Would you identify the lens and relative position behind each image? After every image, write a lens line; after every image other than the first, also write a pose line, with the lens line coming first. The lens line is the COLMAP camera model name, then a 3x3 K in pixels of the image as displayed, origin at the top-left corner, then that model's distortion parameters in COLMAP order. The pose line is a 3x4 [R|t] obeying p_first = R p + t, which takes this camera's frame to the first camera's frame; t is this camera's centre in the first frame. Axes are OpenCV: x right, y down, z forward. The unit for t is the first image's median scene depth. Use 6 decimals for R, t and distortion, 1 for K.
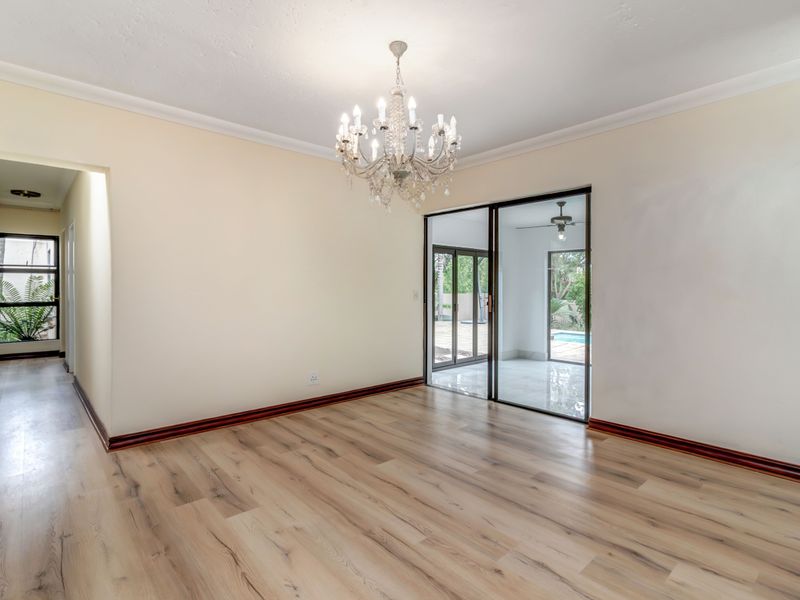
lens RADIAL K [[417.7, 0, 400.0], [0, 417.7, 300.0], [0, 0, 1]] dist [-0.003174, -0.000217]
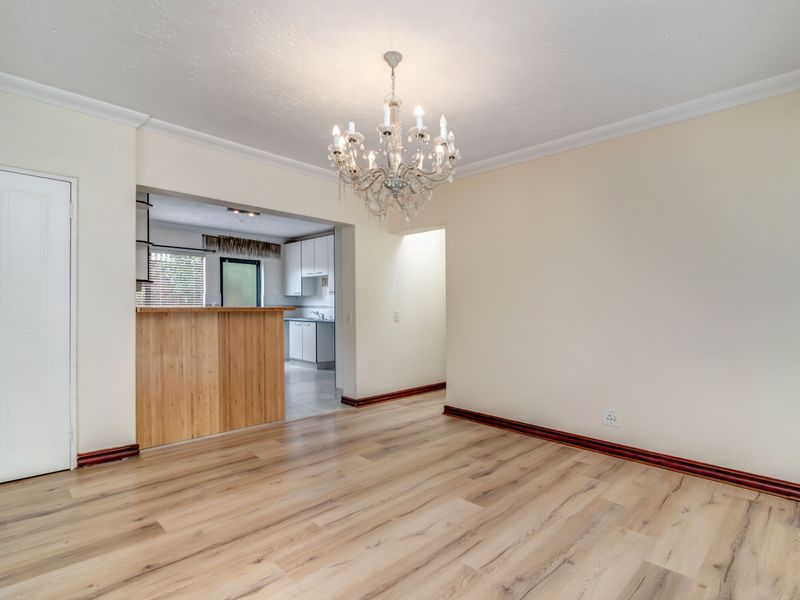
lens RADIAL K [[417.7, 0, 400.0], [0, 417.7, 300.0], [0, 0, 1]] dist [-0.003174, -0.000217]
pose [[0.046840, -0.019054, -0.998721, 0.759359], [-0.037021, 0.999098, -0.020797, -0.005900], [0.998216, 0.037948, 0.046092, 0.732073]]
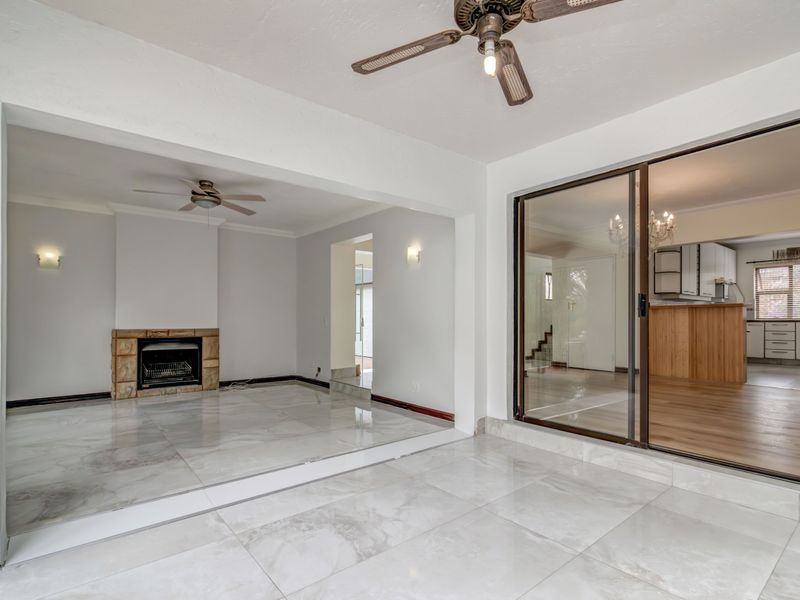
lens RADIAL K [[409.4, 0, 397.6], [0, 409.4, 313.8], [0, 0, 1]] dist [0.001474, 0.000497]
pose [[-0.996730, -0.006390, 0.080553, 0.793200], [-0.004836, 0.999799, 0.019481, 0.019542], [-0.080661, 0.019027, -0.996560, 2.406719]]
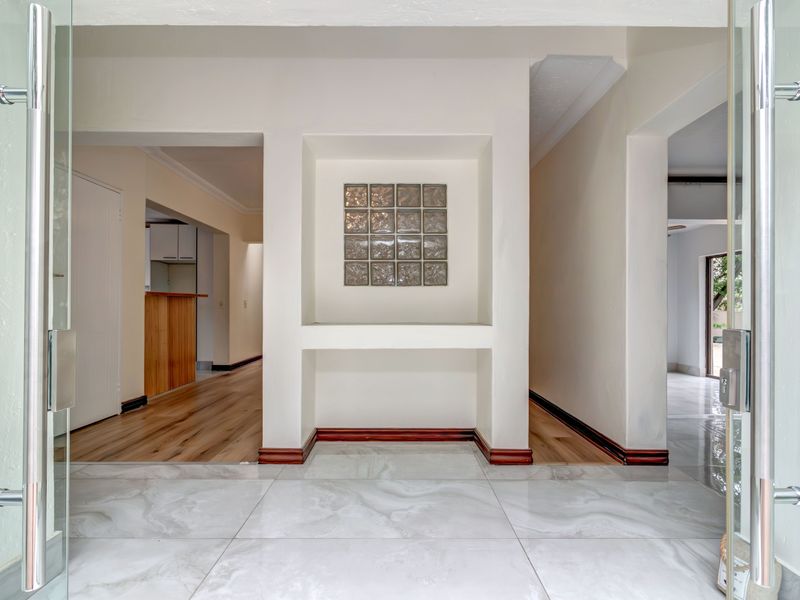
lens RADIAL K [[426.4, 0, 398.3], [0, 426.4, 308.8], [0, 0, 1]] dist [-0.001425, 0.000017]
pose [[0.738684, -0.002702, -0.674046, 1.225217], [-0.015690, 0.999652, -0.021202, 0.086753], [0.673869, 0.026237, 0.738385, -0.320782]]
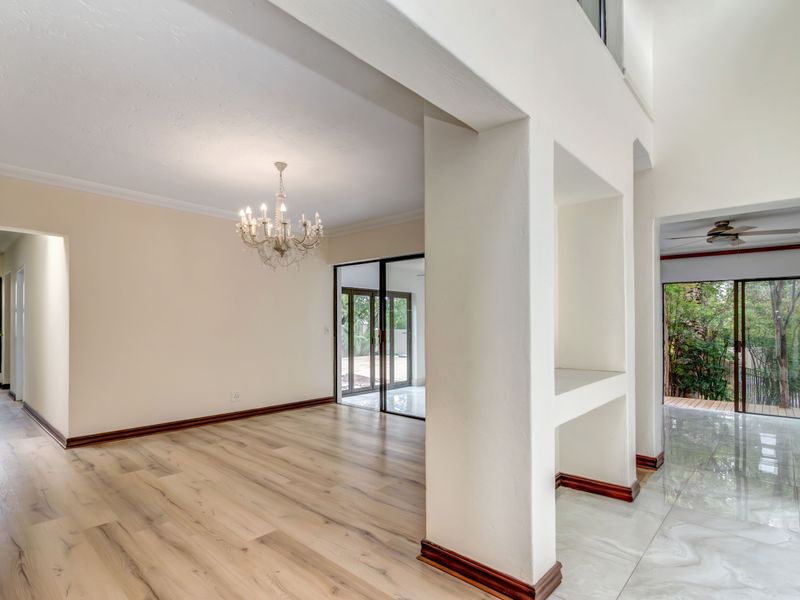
lens RADIAL K [[417.8, 0, 400.6], [0, 417.8, 328.0], [0, 0, 1]] dist [-0.000984, -0.000164]
pose [[0.994157, -0.003422, 0.107890, 0.198683], [0.005685, 0.999770, -0.020681, 0.014965], [-0.107795, 0.021173, 0.993948, -0.410929]]
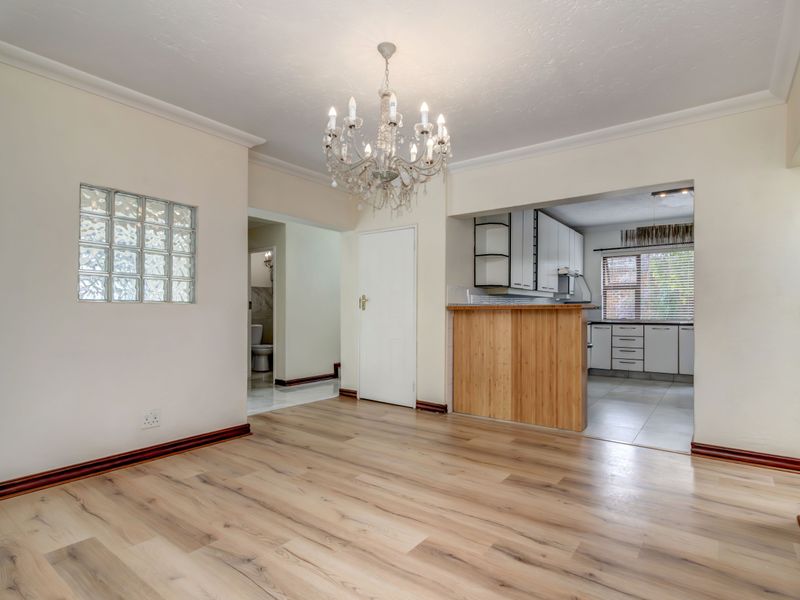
lens RADIAL K [[426.4, 0, 398.3], [0, 426.4, 308.8], [0, 0, 1]] dist [-0.001425, 0.000017]
pose [[-0.983600, -0.006549, -0.180247, 0.113344], [-0.011126, 0.999640, 0.024395, -0.008375], [0.180023, 0.026000, -0.983319, 1.525653]]
